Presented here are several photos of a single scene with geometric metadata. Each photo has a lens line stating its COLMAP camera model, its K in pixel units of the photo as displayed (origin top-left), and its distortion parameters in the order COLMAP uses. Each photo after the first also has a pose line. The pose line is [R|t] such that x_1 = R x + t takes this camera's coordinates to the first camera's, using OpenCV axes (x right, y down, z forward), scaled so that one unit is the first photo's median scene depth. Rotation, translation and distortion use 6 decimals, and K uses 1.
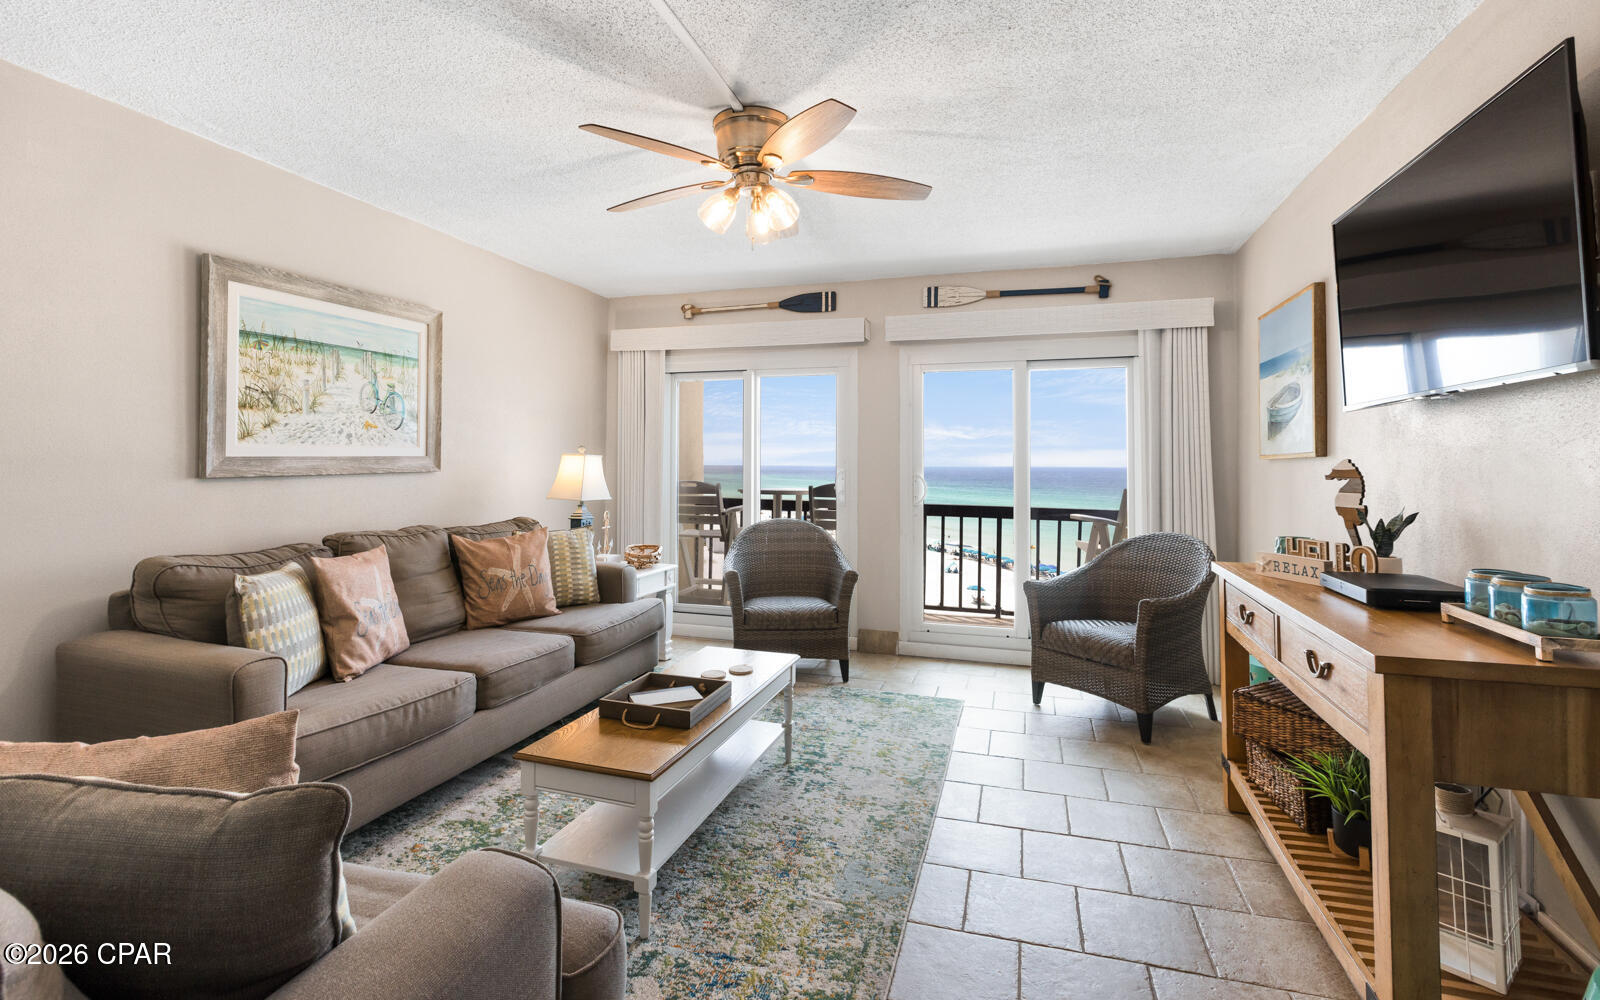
lens RADIAL K [[730.9, 0, 798.0], [0, 730.9, 450.0], [0, 0, 1]] dist [0.003869, 0.002789]
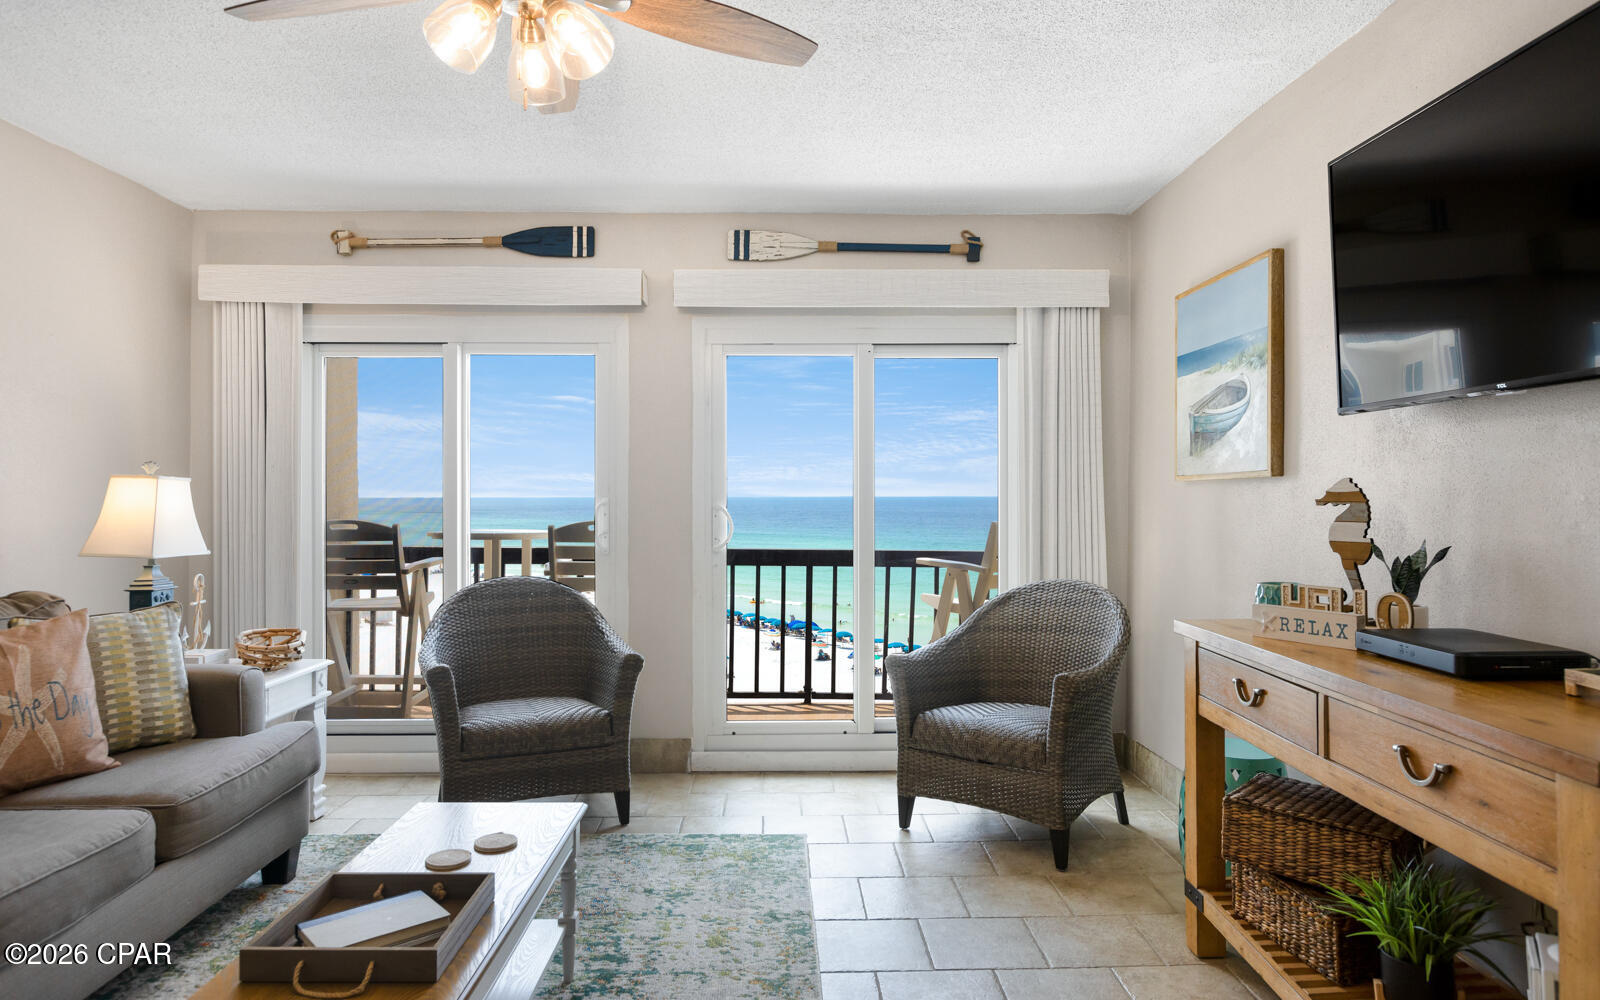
lens RADIAL K [[983.6, 0, 800.7], [0, 983.6, 494.0], [0, 0, 1]] dist [0.001067, -0.000579]
pose [[0.948513, -0.006537, 0.316669, -0.067977], [0.000577, 0.999821, 0.018912, 0.006286], [-0.316736, -0.017755, 0.948347, 0.135613]]
